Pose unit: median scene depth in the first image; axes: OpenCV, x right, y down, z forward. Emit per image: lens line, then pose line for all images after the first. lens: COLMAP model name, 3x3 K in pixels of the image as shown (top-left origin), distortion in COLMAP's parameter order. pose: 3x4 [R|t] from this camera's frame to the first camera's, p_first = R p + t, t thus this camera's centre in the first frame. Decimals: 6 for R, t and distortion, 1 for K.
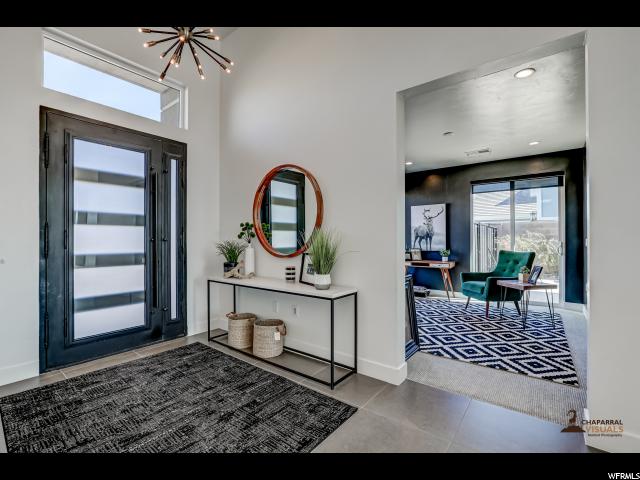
lens RADIAL K [[298.1, 0, 321.5], [0, 298.1, 238.3], [0, 0, 1]] dist [-0.000968, 0.000998]
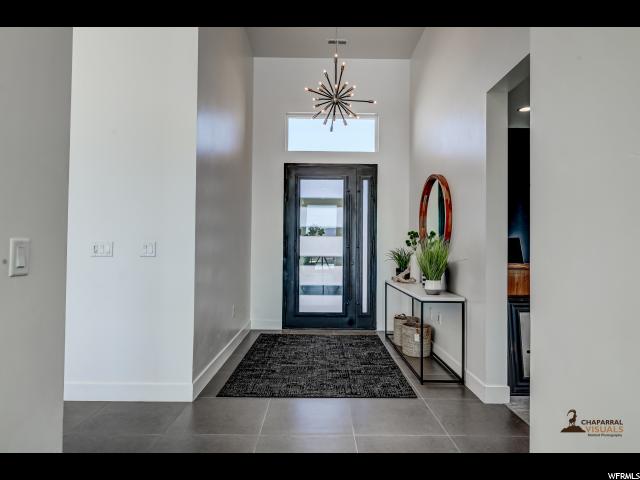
lens RADIAL K [[395.3, 0, 319.6], [0, 395.3, 239.6], [0, 0, 1]] dist [0.004681, 0.001000]
pose [[0.622953, -0.006876, -0.782229, 0.603323], [-0.008178, 0.999849, -0.015301, 0.001973], [0.782216, 0.015929, 0.622803, -0.129395]]
